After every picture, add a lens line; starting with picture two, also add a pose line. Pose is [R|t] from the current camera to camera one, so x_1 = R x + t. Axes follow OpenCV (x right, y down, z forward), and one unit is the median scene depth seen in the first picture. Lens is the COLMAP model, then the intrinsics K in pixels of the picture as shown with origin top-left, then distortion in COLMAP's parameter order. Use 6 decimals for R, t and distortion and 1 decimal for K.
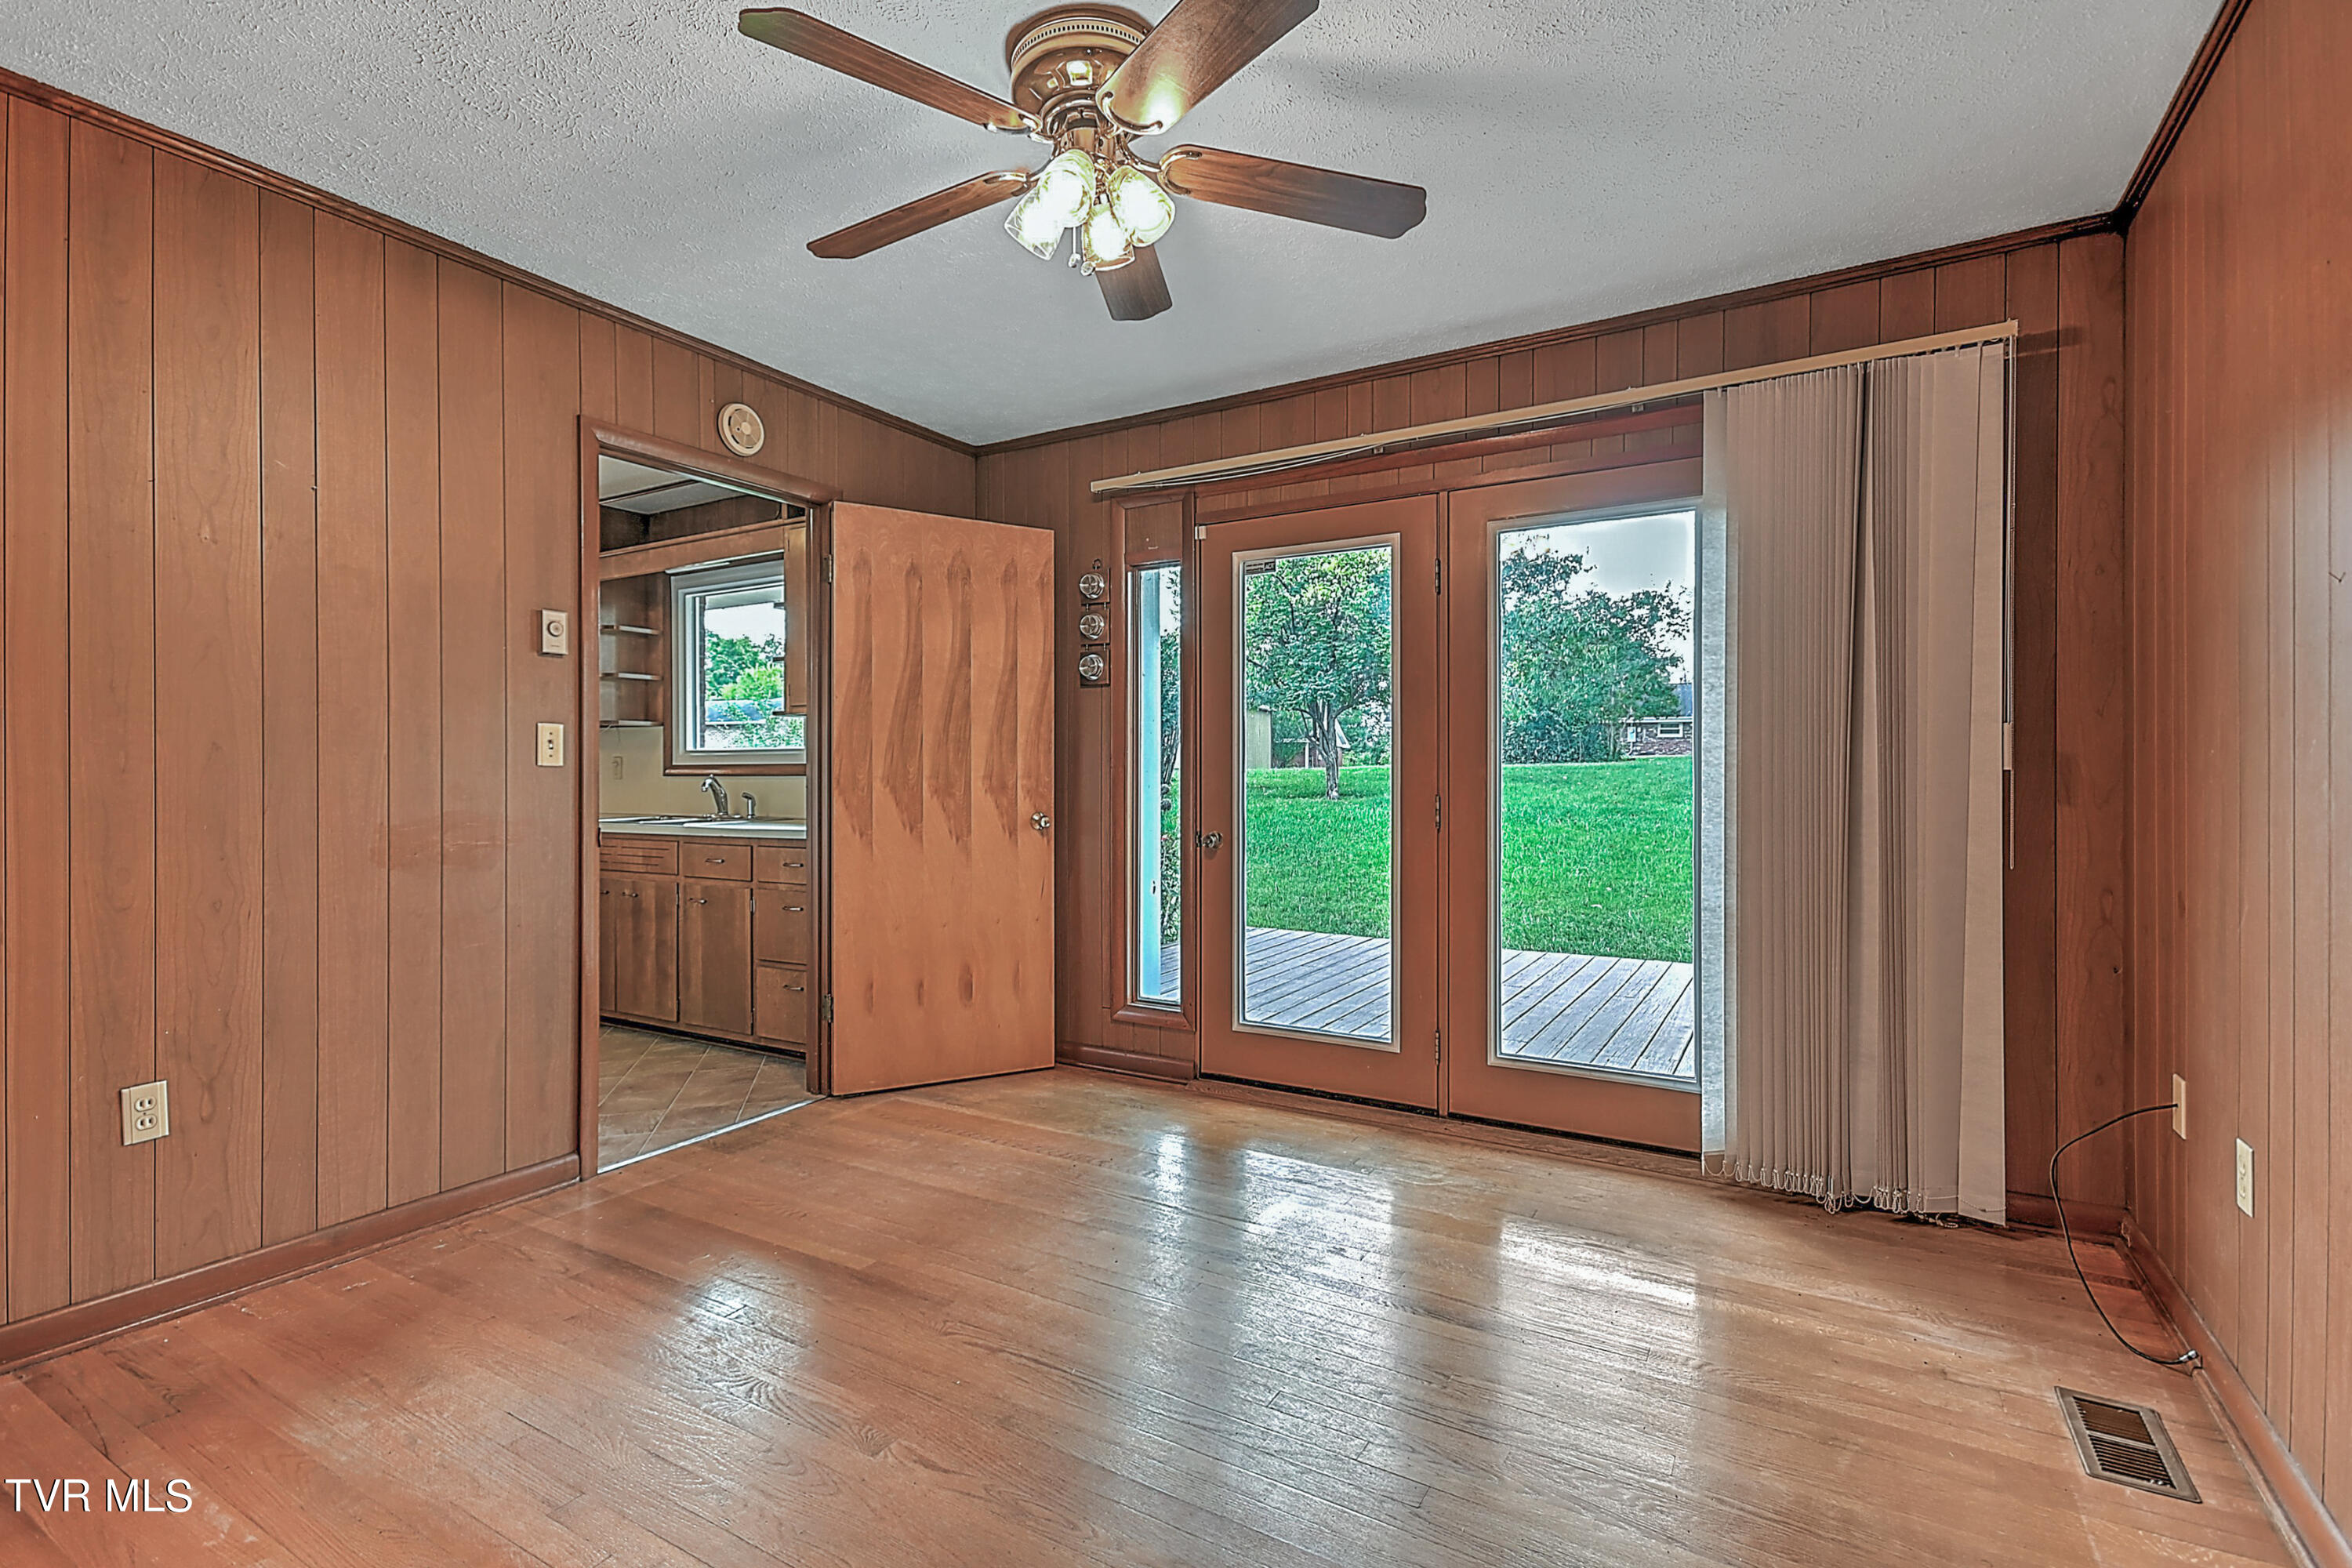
lens RADIAL K [[1100.6, 0, 1190.9], [0, 1100.6, 779.0], [0, 0, 1]] dist [0.021117, -0.001785]
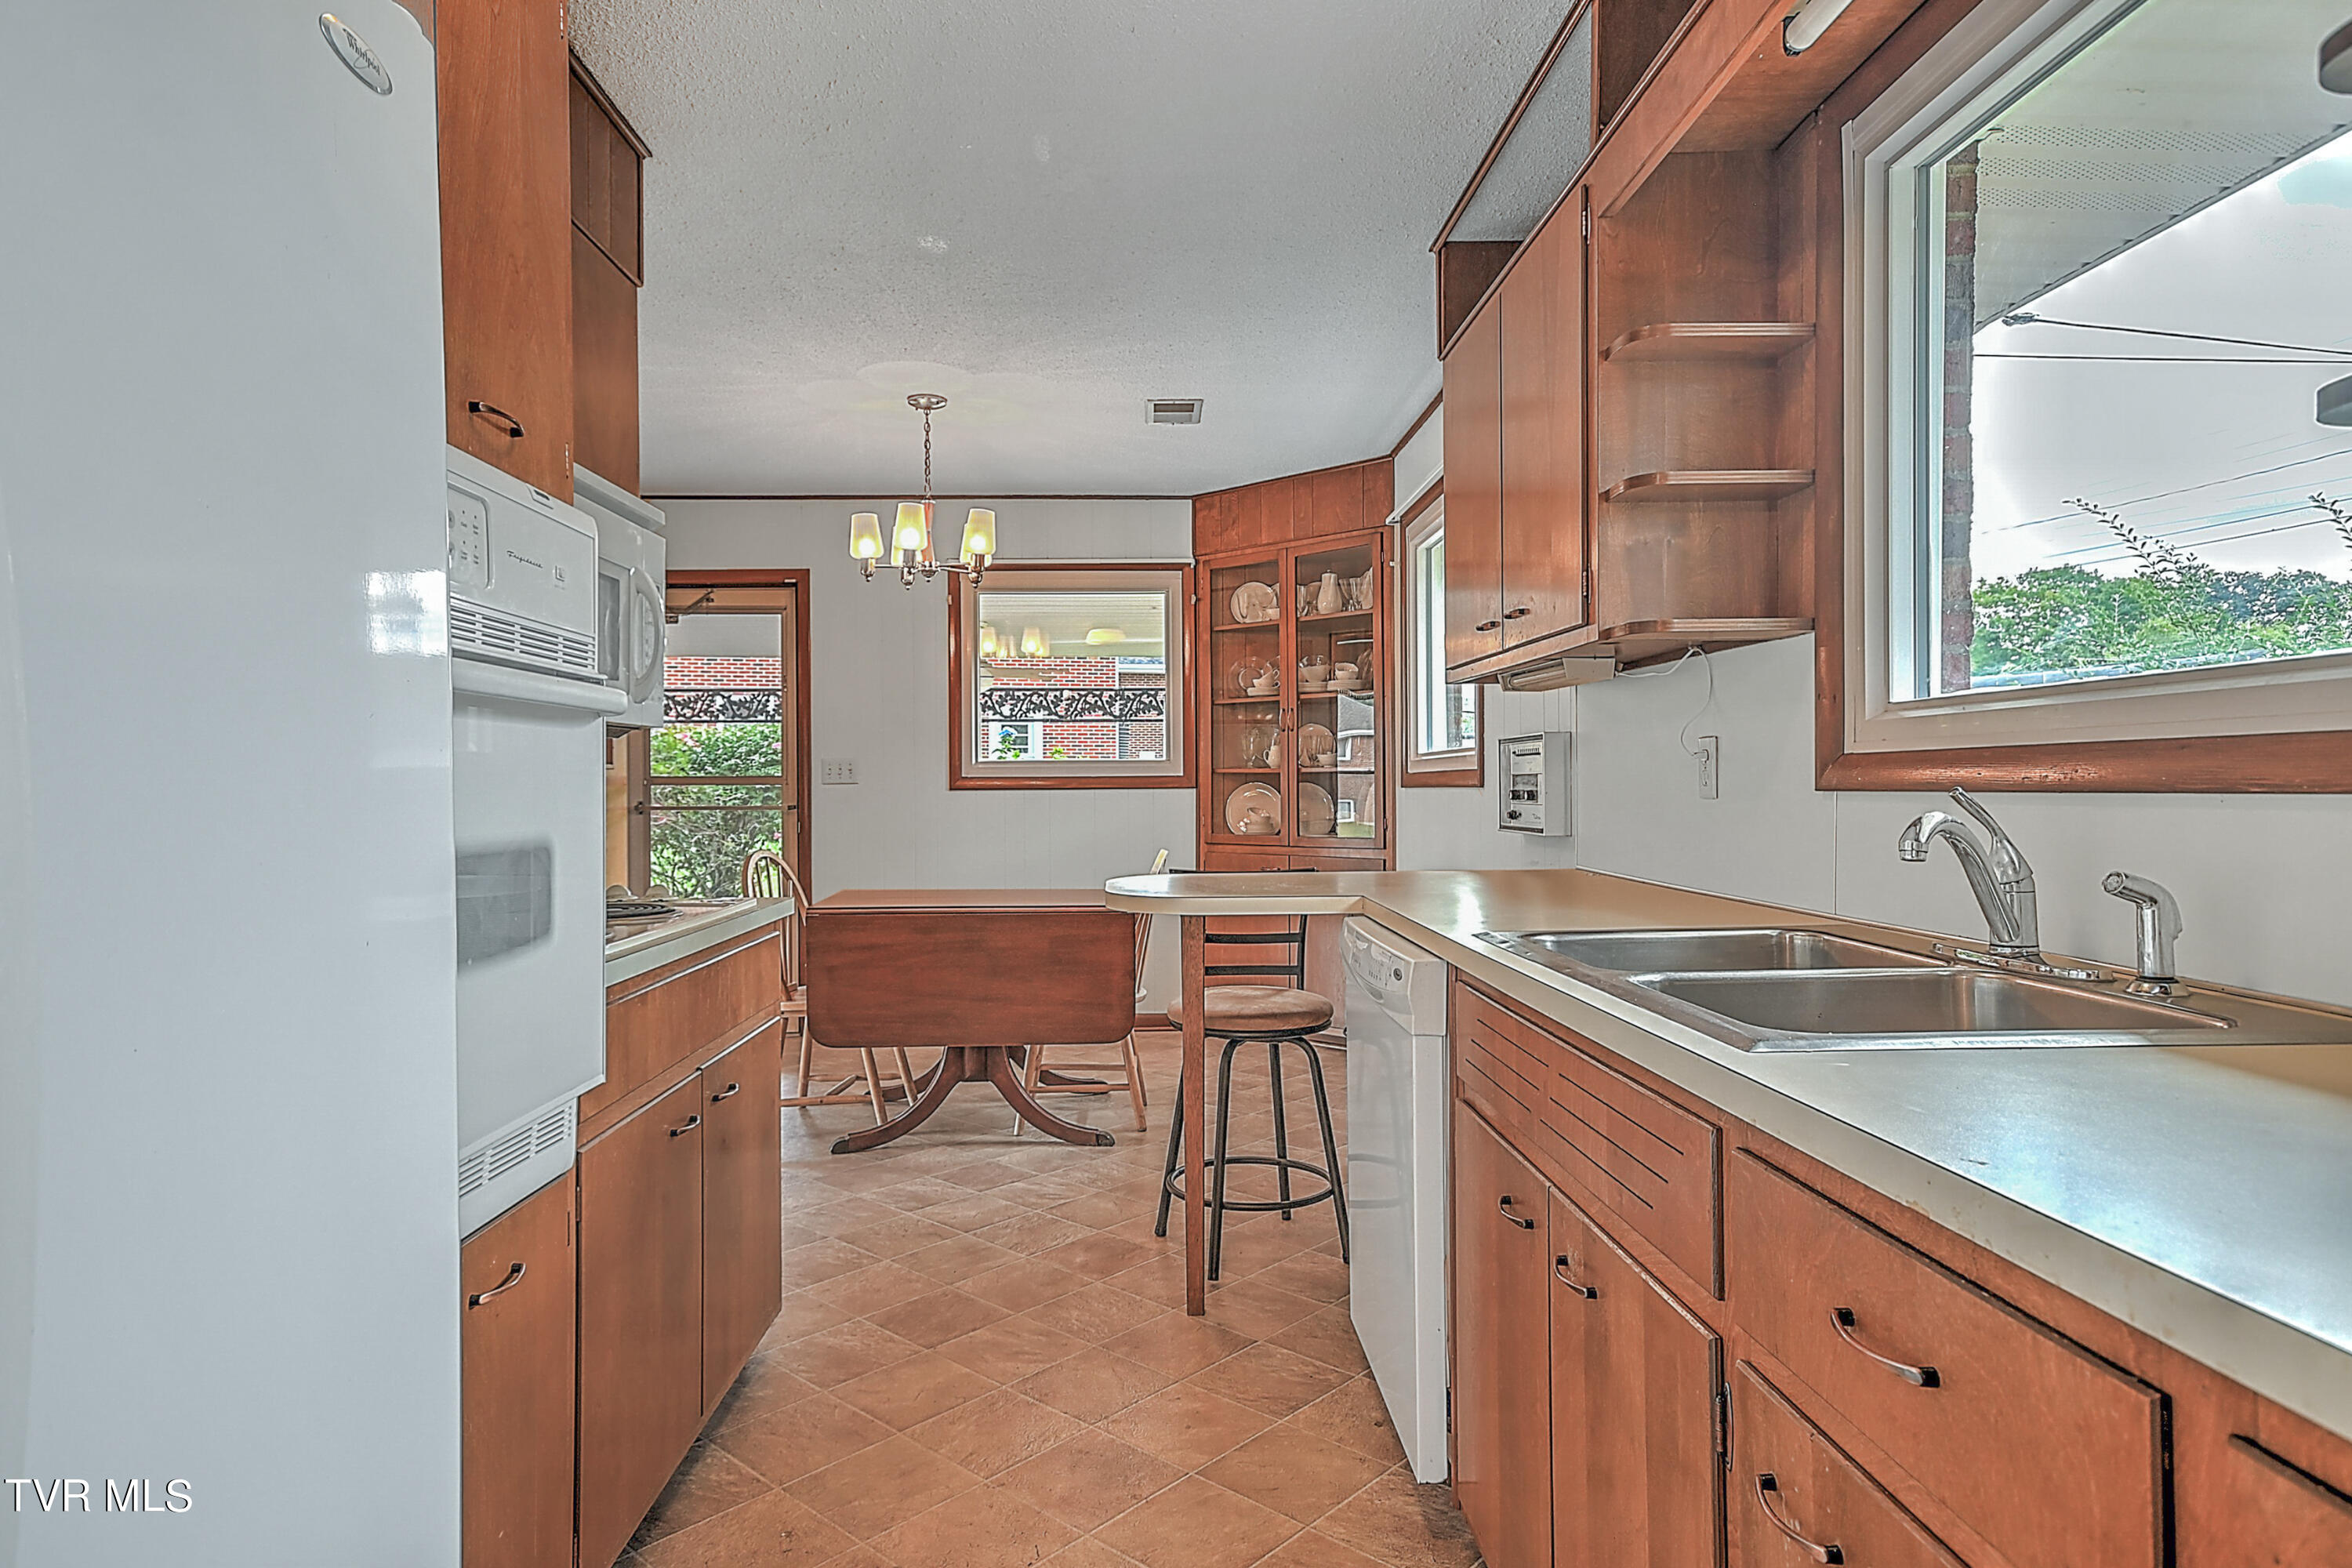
lens RADIAL K [[1323.1, 0, 1163.8], [0, 1323.1, 786.0], [0, 0, 1]] dist [0.010239, -0.000369]
pose [[0.514191, -0.005138, -0.857660, -0.356608], [0.006517, 0.999977, -0.002083, -0.006233], [0.857651, -0.004518, 0.514213, 0.918703]]
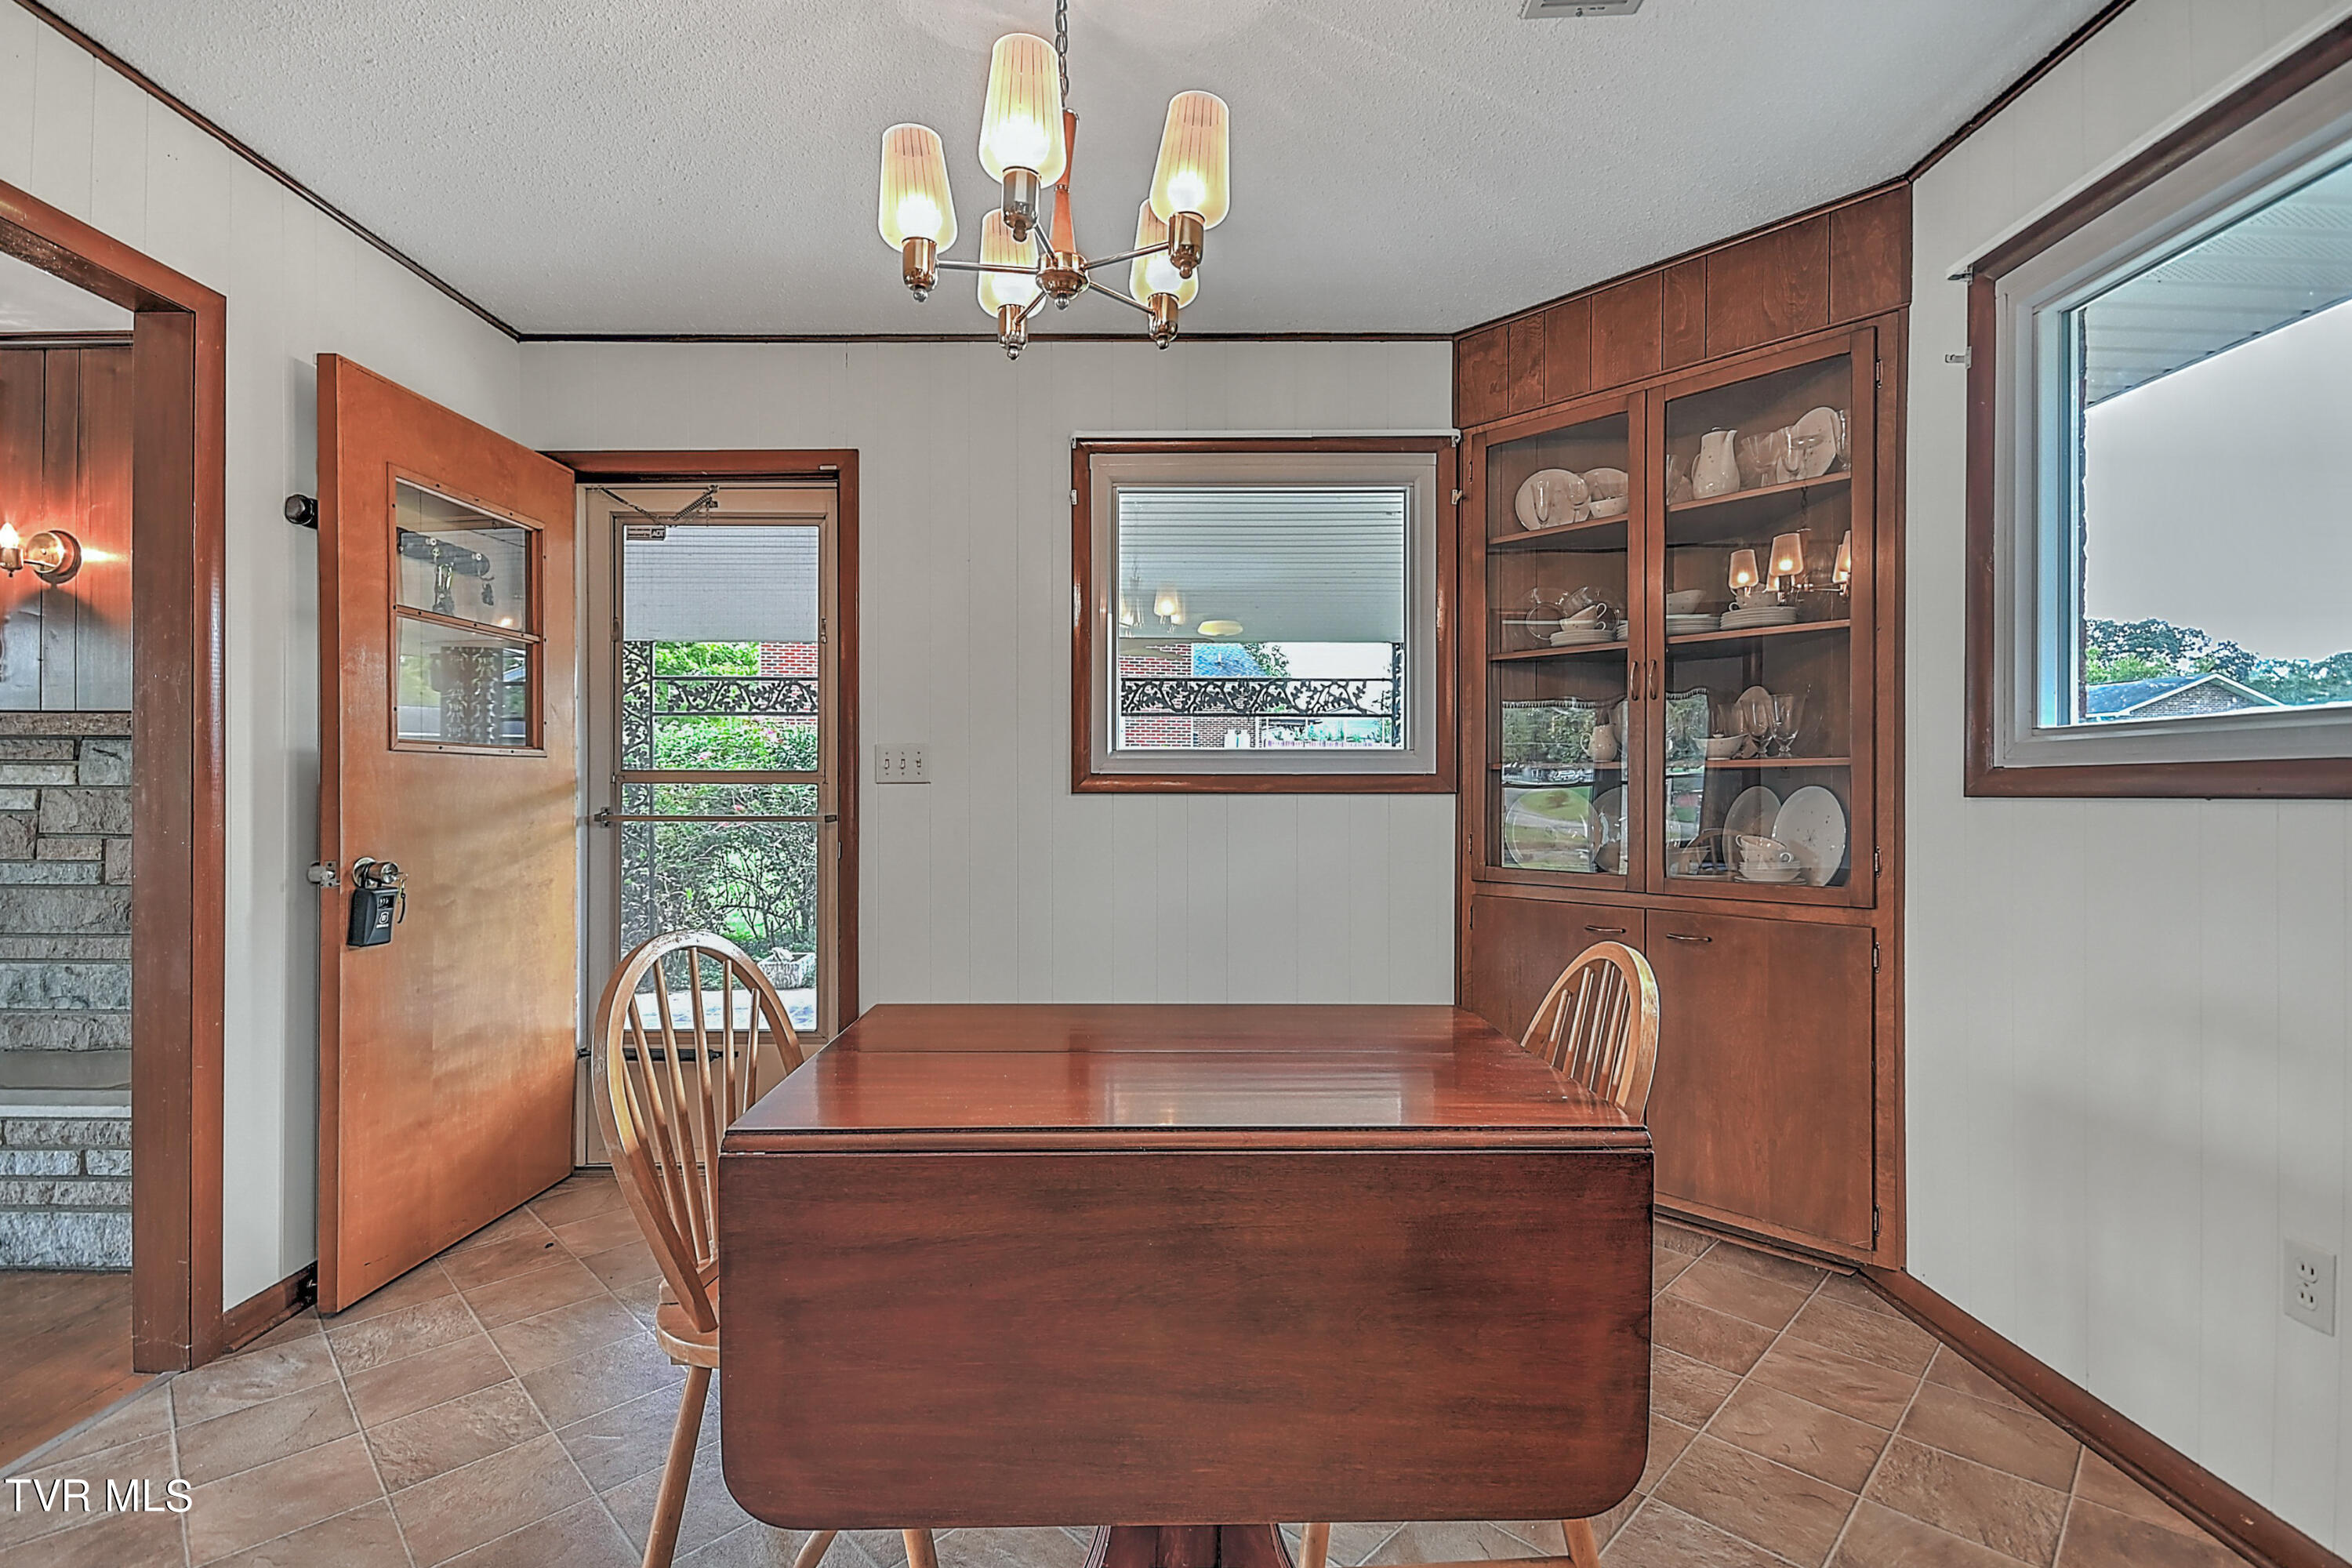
lens RADIAL K [[1043.4, 0, 1159.2], [0, 1043.4, 790.2], [0, 0, 1]] dist [0.019070, -0.007485]
pose [[0.477399, 0.000165, -0.878687, -1.084741], [-0.002031, 0.999998, -0.000916, -0.008253], [0.878684, 0.002222, 0.477398, 1.180491]]
